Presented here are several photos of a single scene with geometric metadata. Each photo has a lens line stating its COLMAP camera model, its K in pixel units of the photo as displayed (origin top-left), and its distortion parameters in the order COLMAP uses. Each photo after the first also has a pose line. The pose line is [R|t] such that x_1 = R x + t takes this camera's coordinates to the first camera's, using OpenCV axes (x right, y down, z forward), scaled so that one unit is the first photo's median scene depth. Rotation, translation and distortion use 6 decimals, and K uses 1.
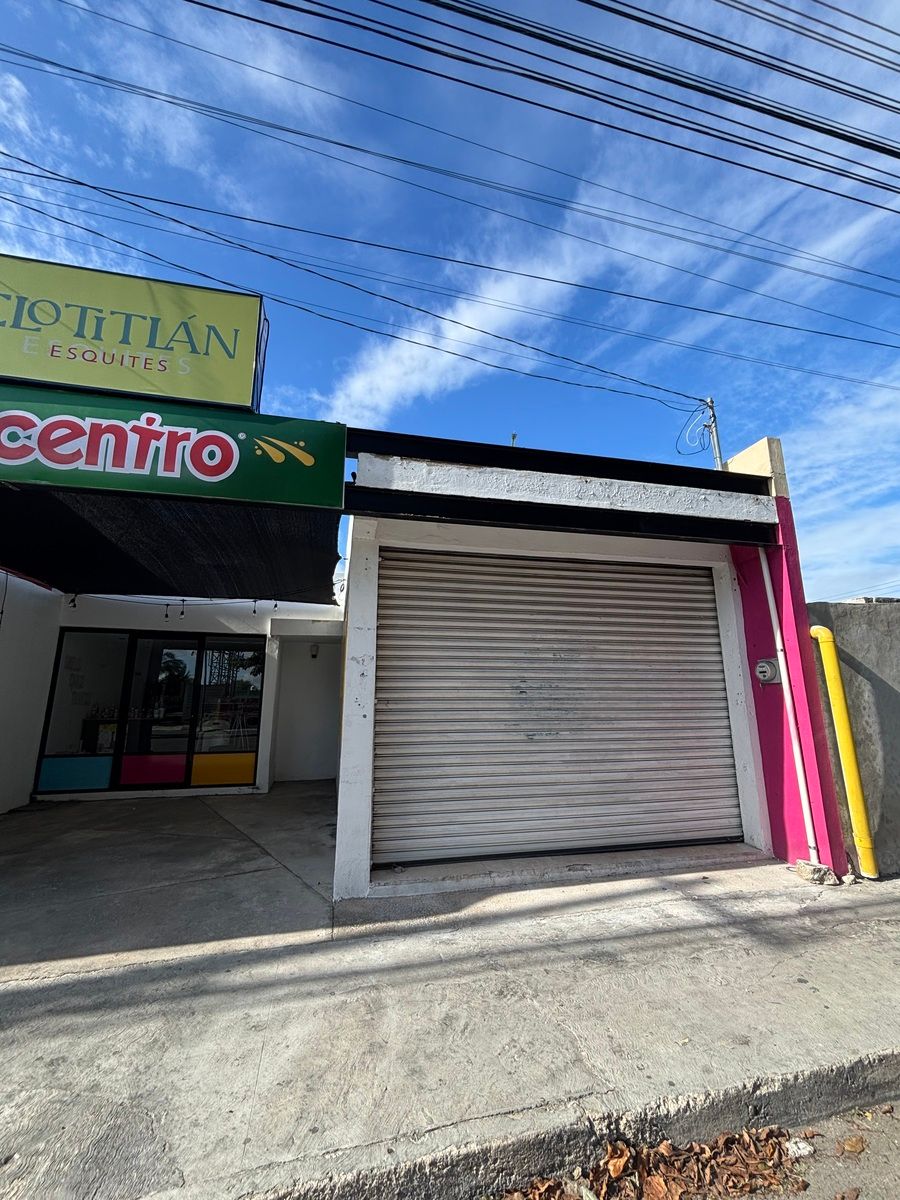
lens RADIAL K [[481.4, 0, 456.1], [0, 481.4, 602.1], [0, 0, 1]] dist [0.001452, 0.000321]
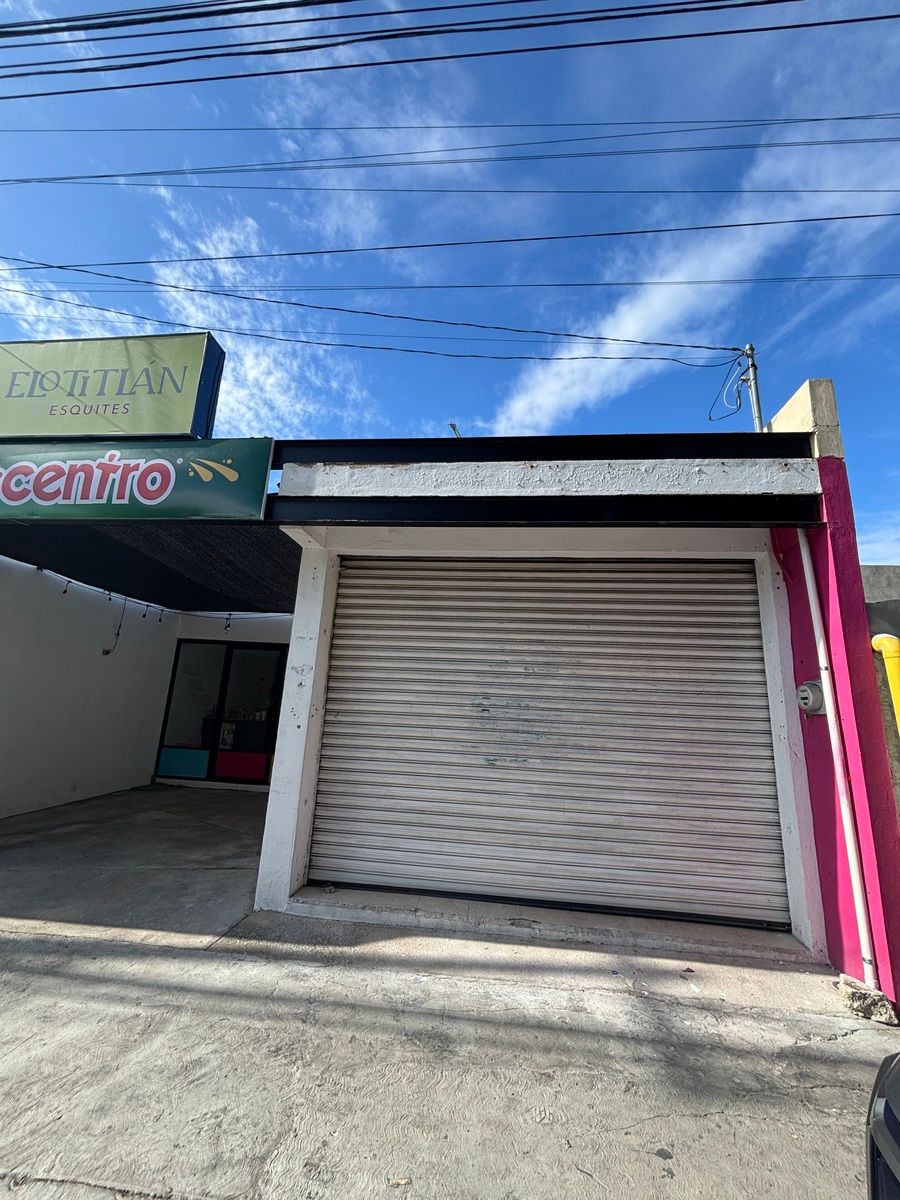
lens RADIAL K [[481.4, 0, 456.1], [0, 481.4, 602.1], [0, 0, 1]] dist [0.001452, 0.000321]
pose [[0.945203, -0.024985, -0.325524, 0.435008], [0.014735, 0.999316, -0.033914, 0.019430], [0.326149, 0.027259, 0.944925, 0.157328]]
